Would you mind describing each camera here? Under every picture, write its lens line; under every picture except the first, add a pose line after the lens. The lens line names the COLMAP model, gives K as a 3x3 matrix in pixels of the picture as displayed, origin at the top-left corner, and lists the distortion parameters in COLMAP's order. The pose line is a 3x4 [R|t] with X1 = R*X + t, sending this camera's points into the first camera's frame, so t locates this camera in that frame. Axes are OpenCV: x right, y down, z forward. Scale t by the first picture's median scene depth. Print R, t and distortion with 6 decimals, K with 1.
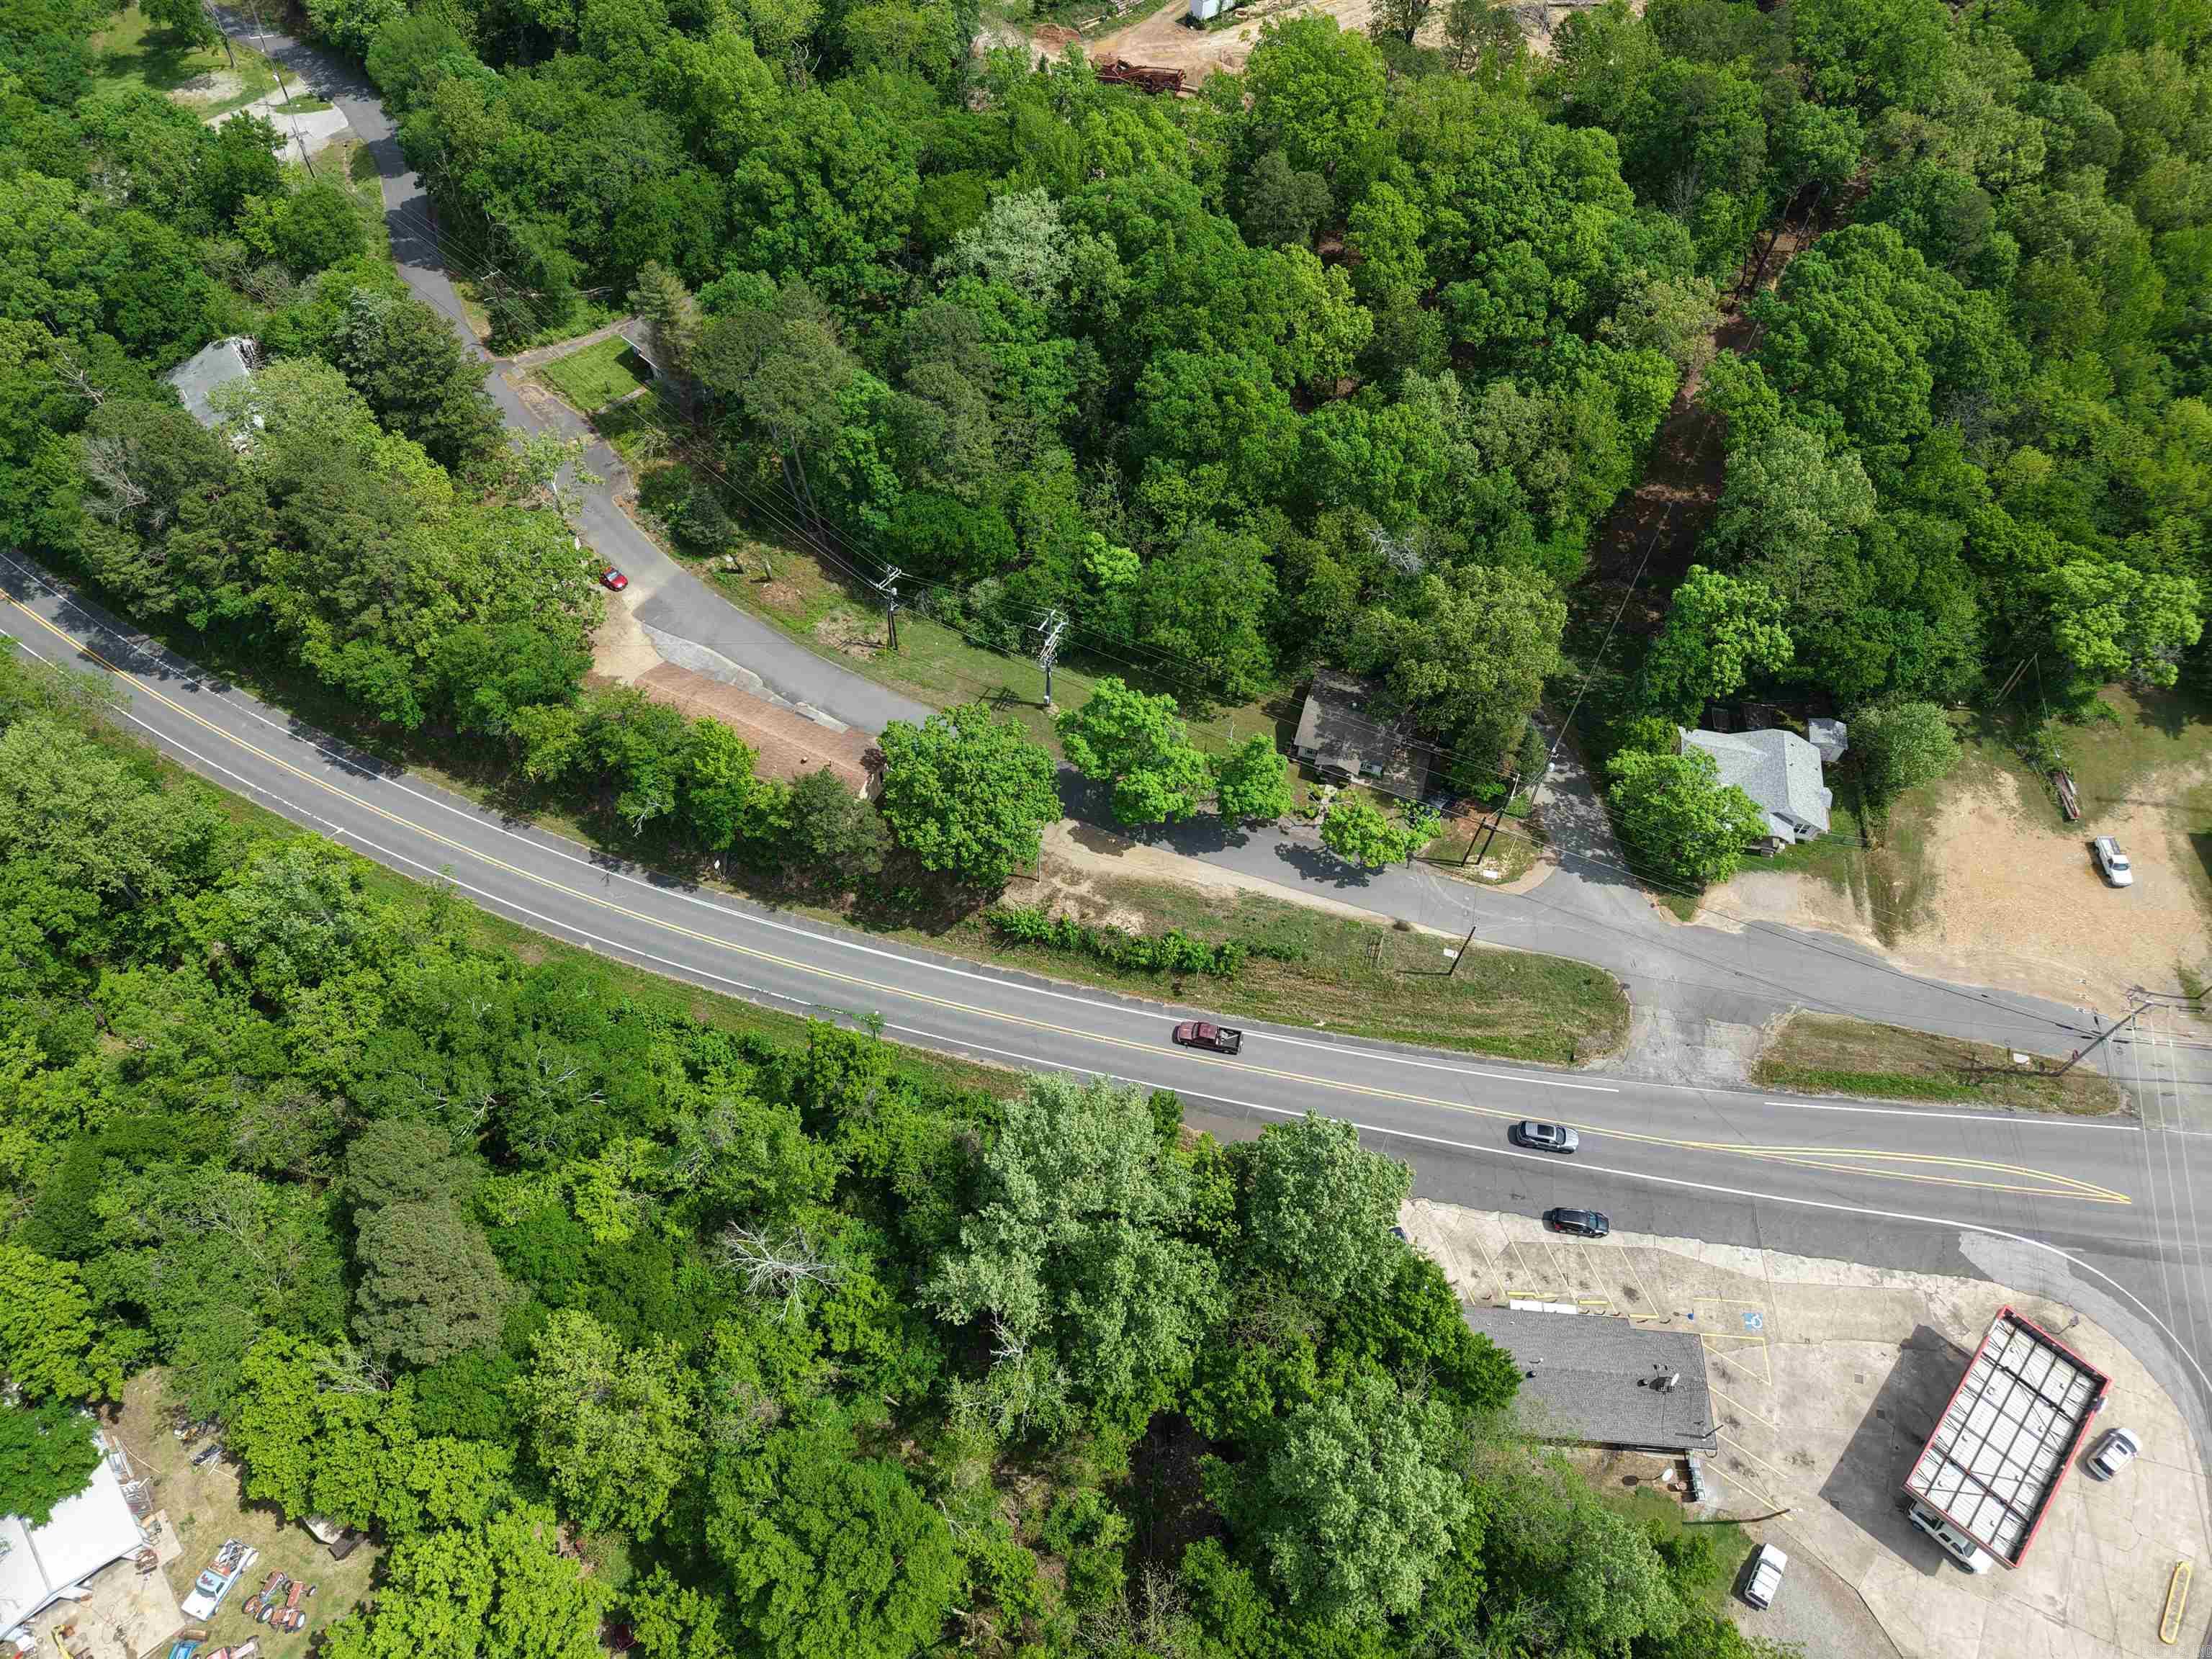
lens RADIAL K [[1469.6, 0, 1106.0], [0, 1469.6, 829.5], [0, 0, 1]] dist [0.078076, -0.069050]
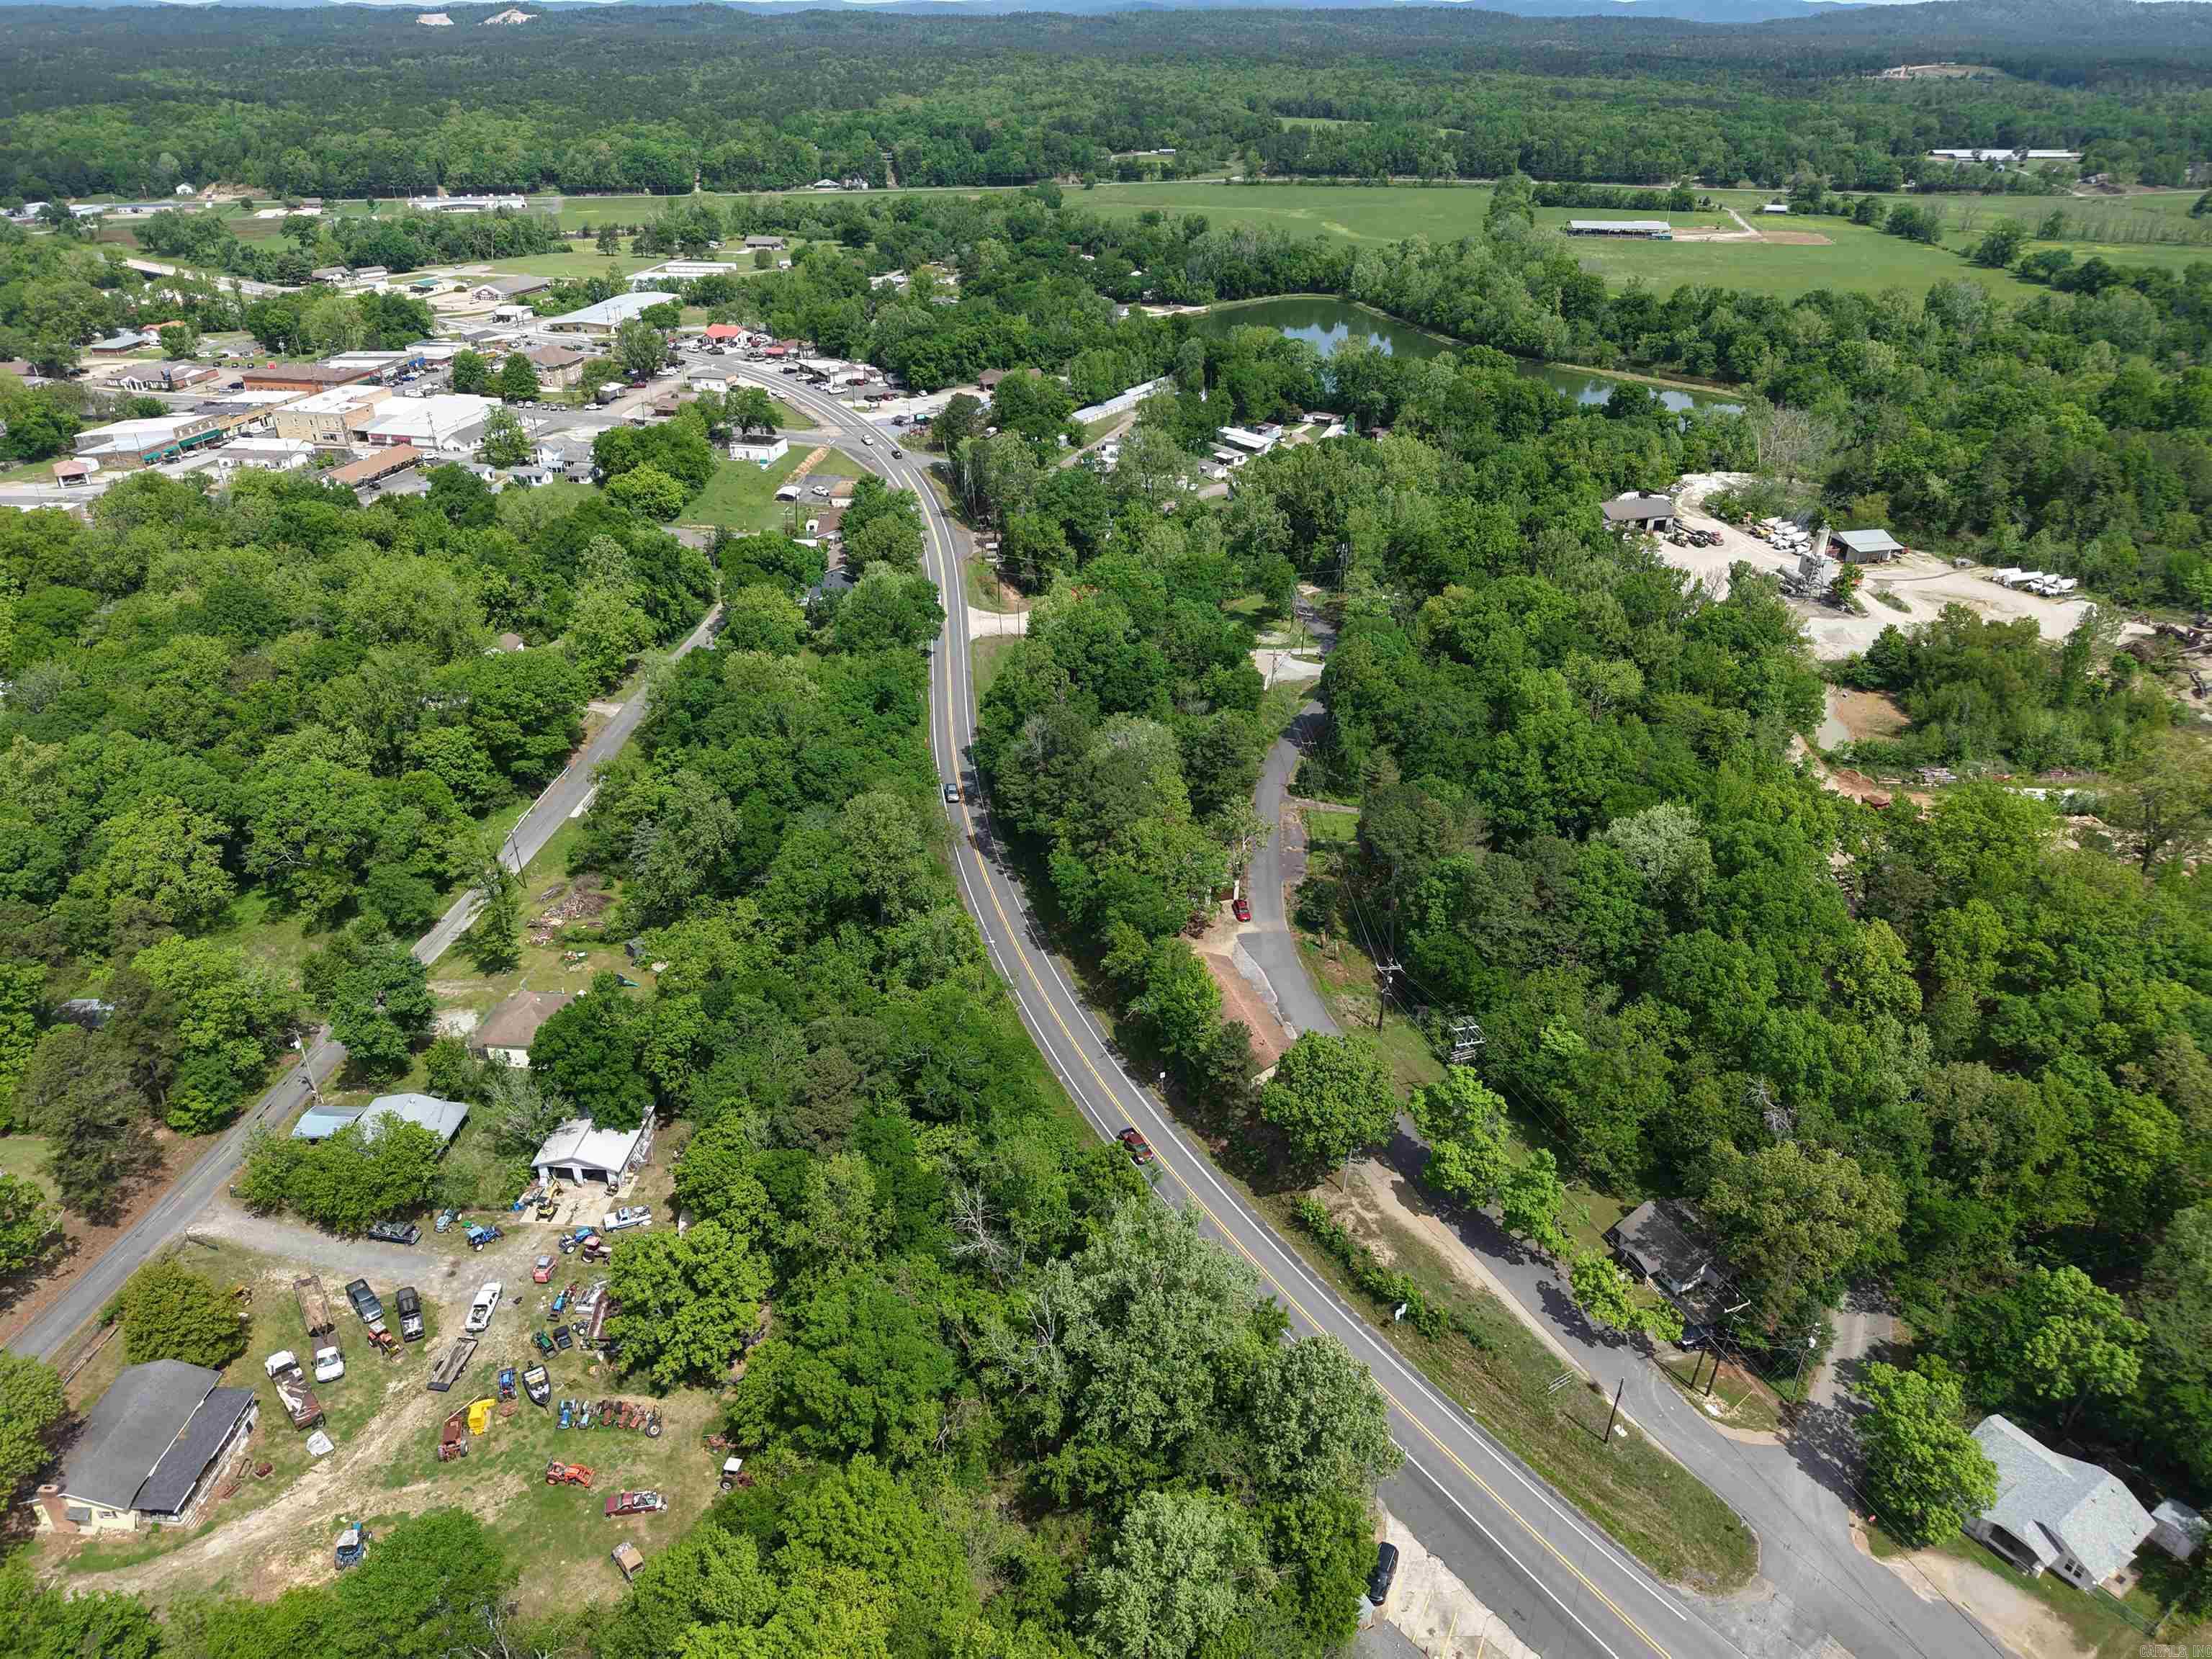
lens RADIAL K [[1469.6, 0, 1106.0], [0, 1469.6, 829.5], [0, 0, 1]] dist [0.078076, -0.069050]
pose [[0.711794, 0.333177, -0.618338, 0.461525], [-0.580682, 0.774418, -0.251170, 0.219472], [0.395168, 0.537839, 0.744696, -0.144060]]
